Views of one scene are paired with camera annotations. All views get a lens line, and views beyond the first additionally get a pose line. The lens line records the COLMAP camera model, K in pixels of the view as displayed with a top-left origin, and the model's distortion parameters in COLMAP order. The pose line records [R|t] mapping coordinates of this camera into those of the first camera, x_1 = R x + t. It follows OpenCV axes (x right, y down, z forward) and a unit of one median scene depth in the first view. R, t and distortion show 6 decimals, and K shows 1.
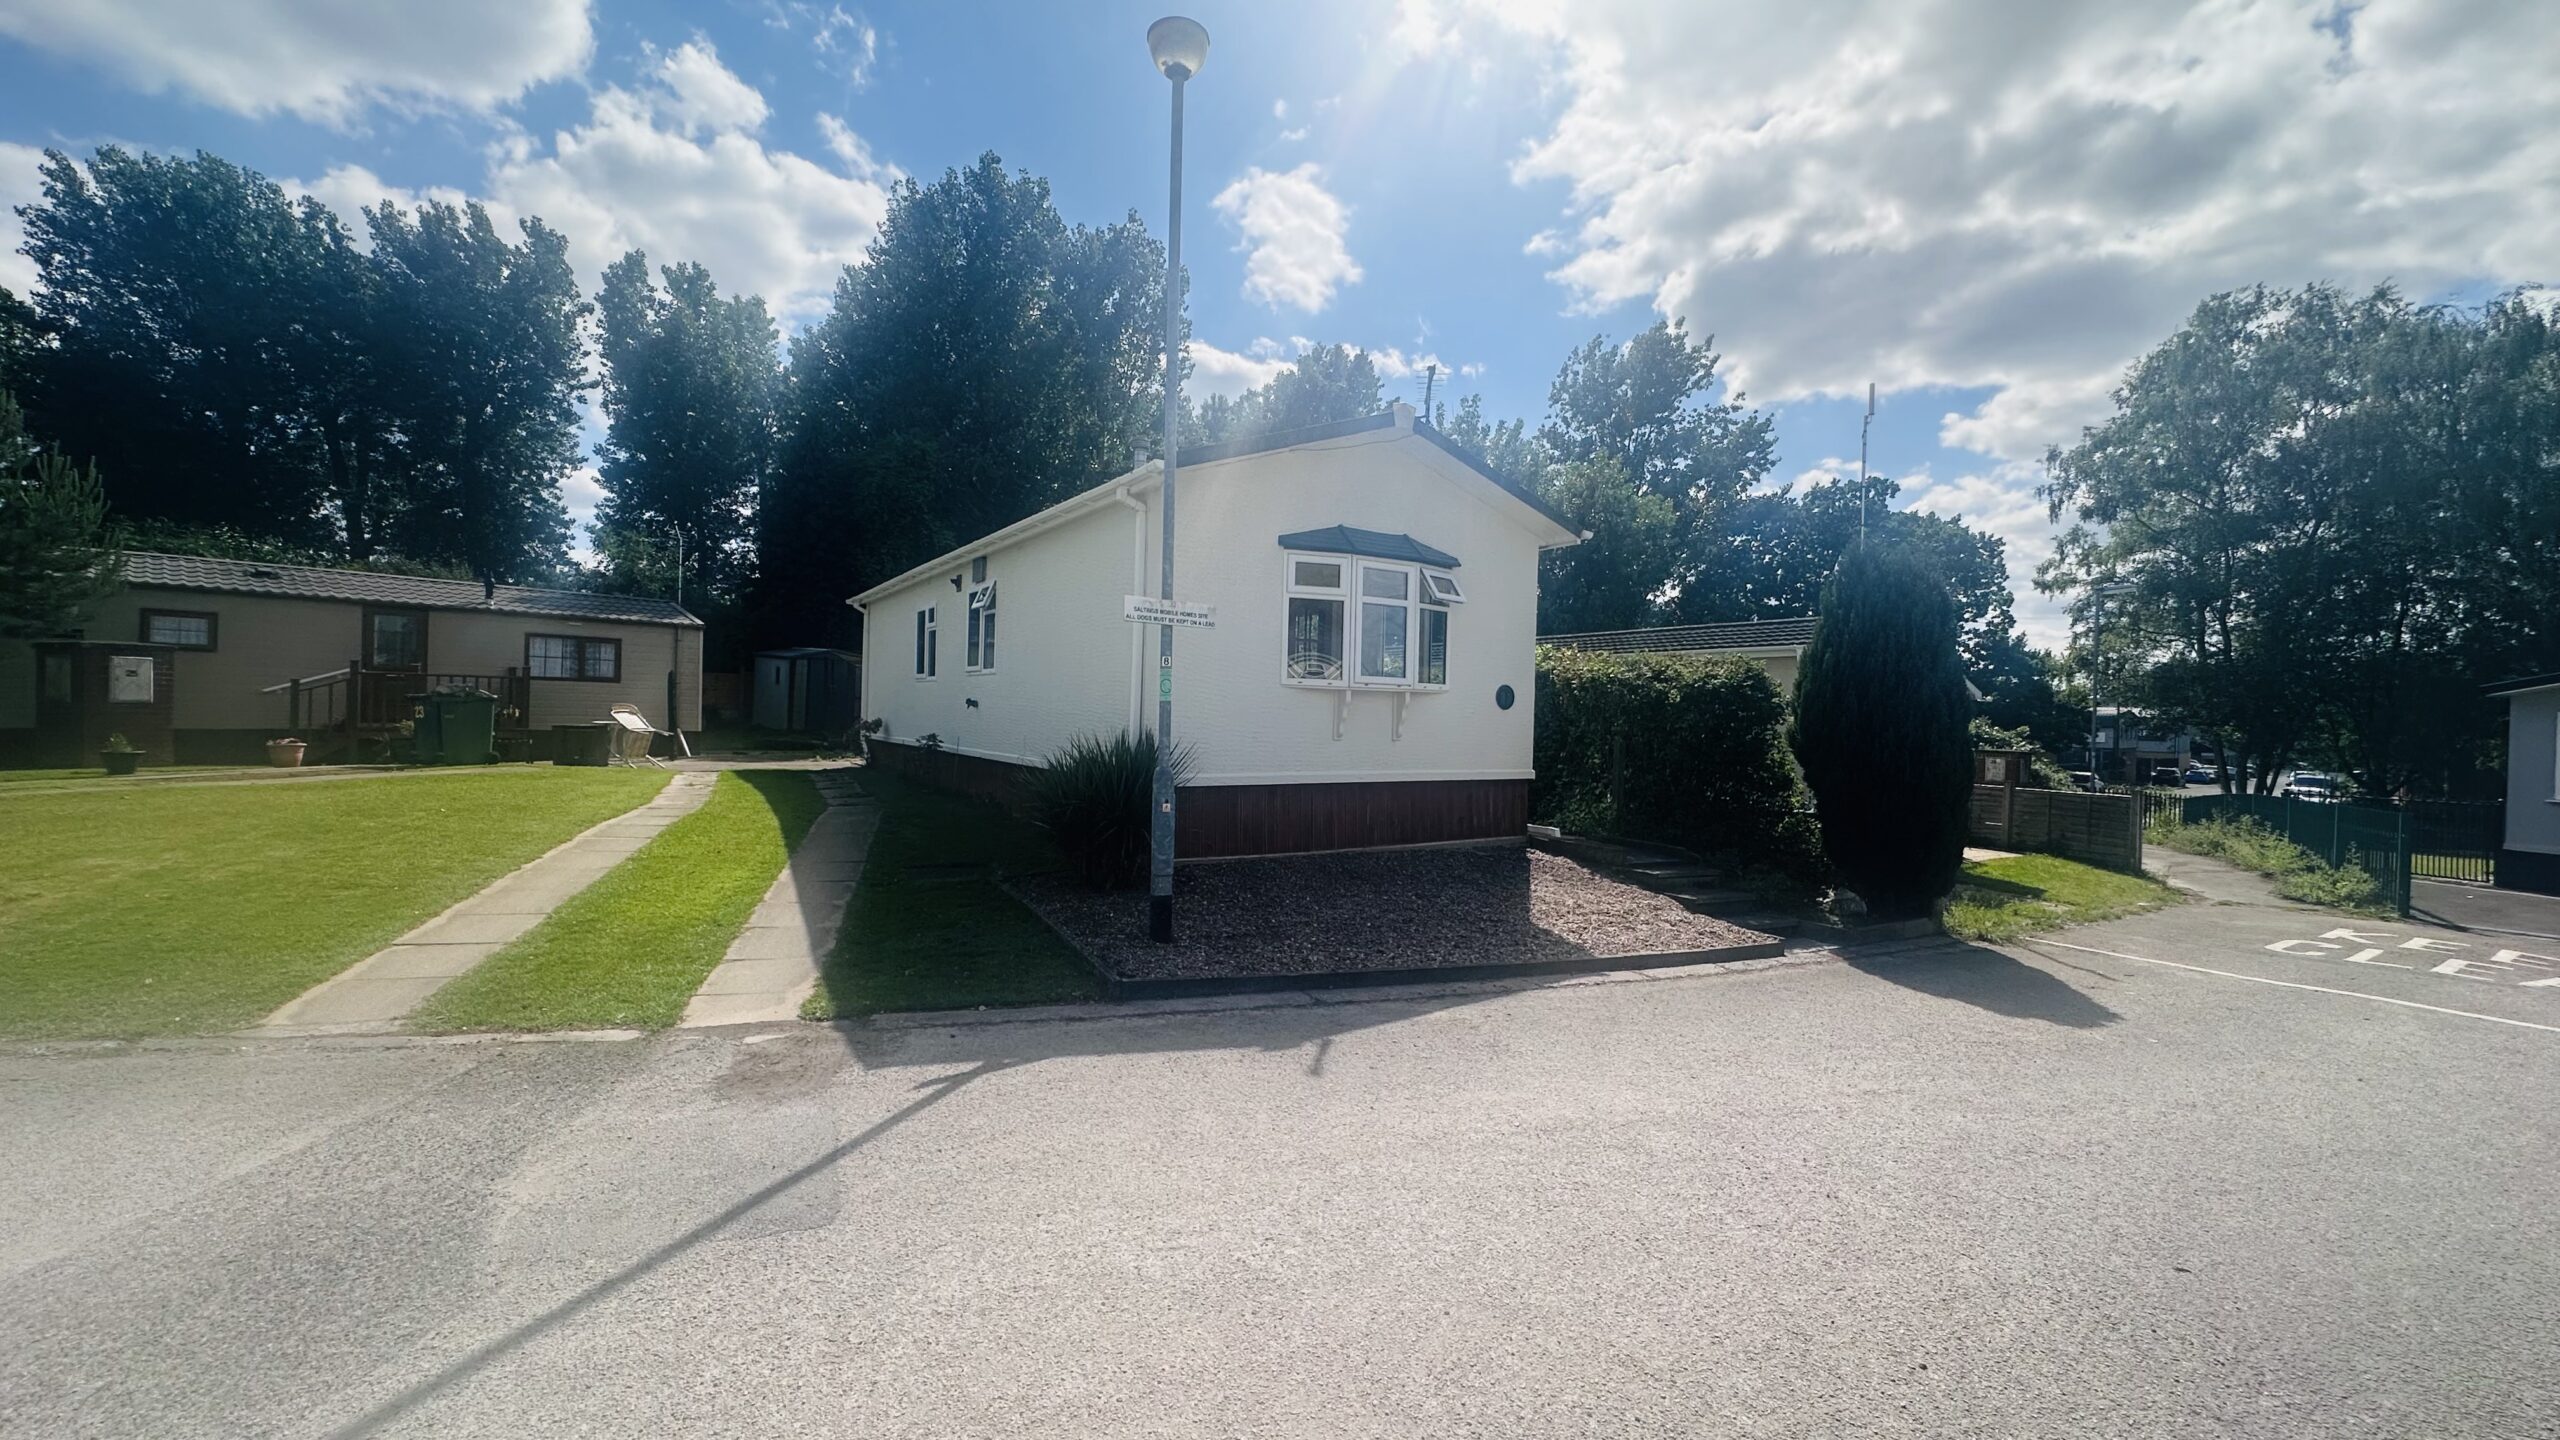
lens RADIAL K [[1033.4, 0, 1279.9], [0, 1033.4, 664.1], [0, 0, 1]] dist [0.000197, 0.000054]
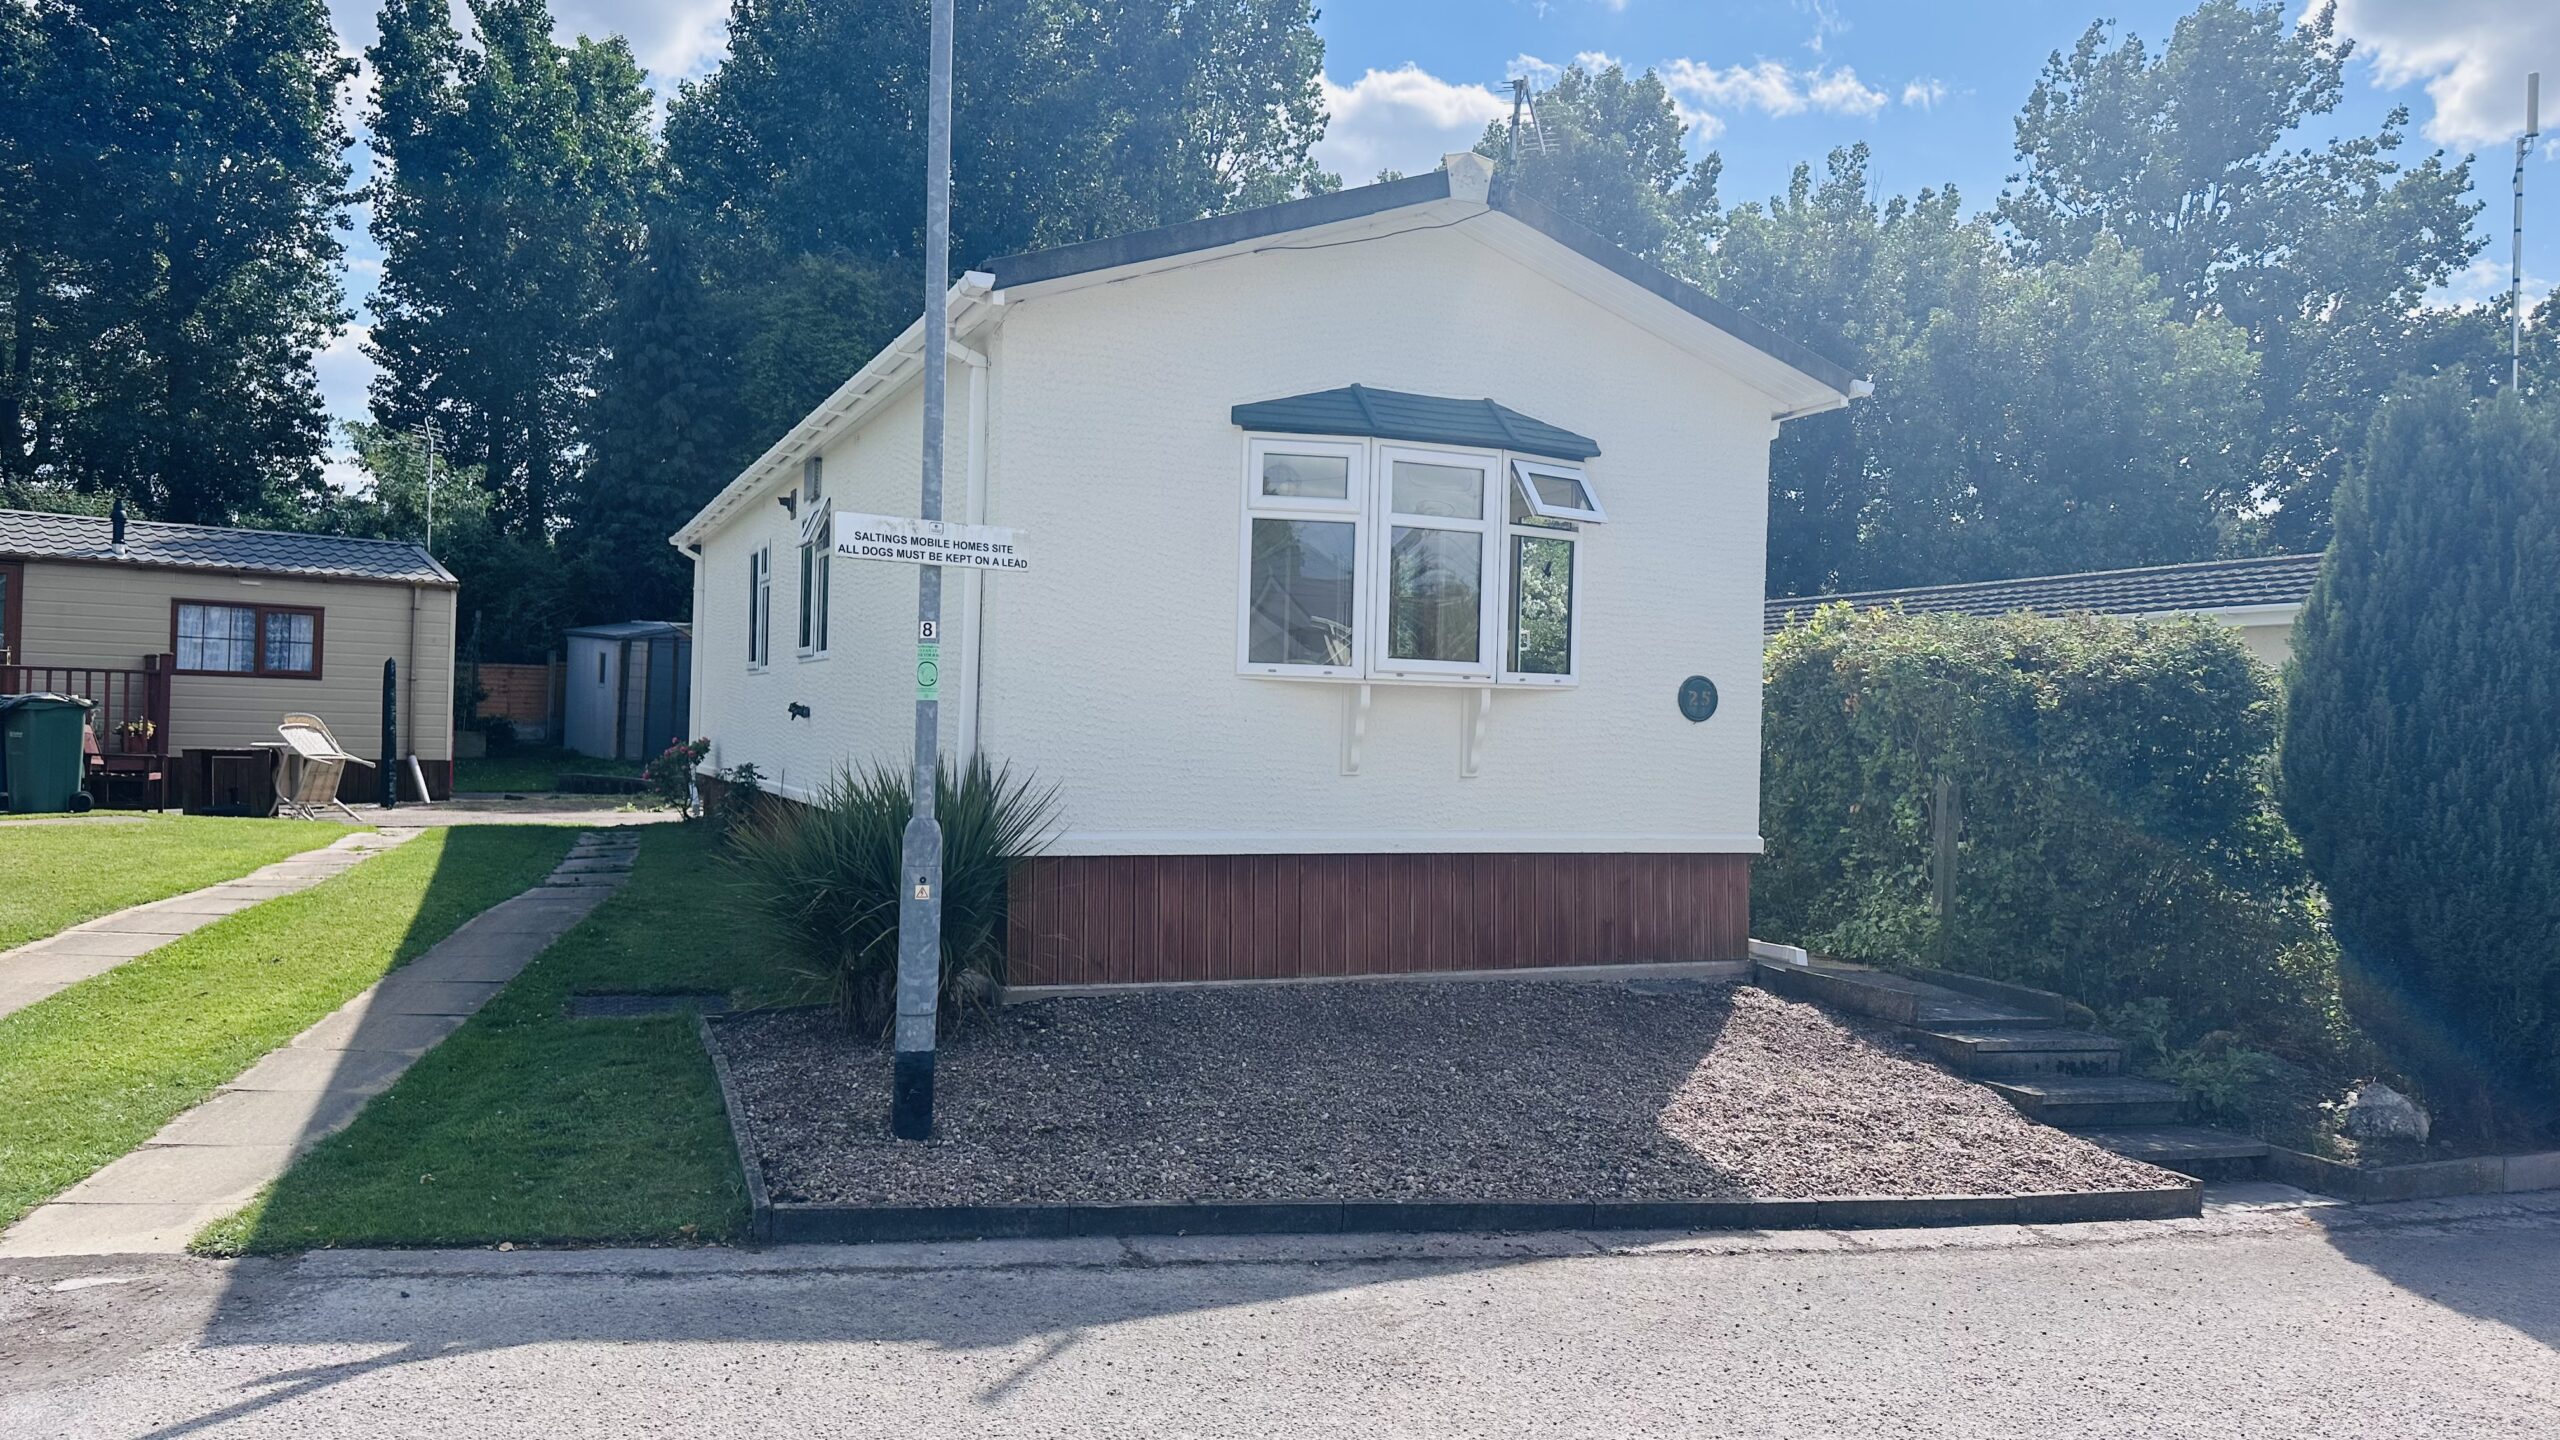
lens RADIAL K [[1810.8, 0, 1282.4], [0, 1810.8, 633.9], [0, 0, 1]] dist [0.083471, -0.100685]
pose [[0.987638, -0.005875, -0.156643, 0.153050], [0.004604, 0.999953, -0.008479, 0.005390], [0.156686, 0.007653, 0.987619, 0.040728]]
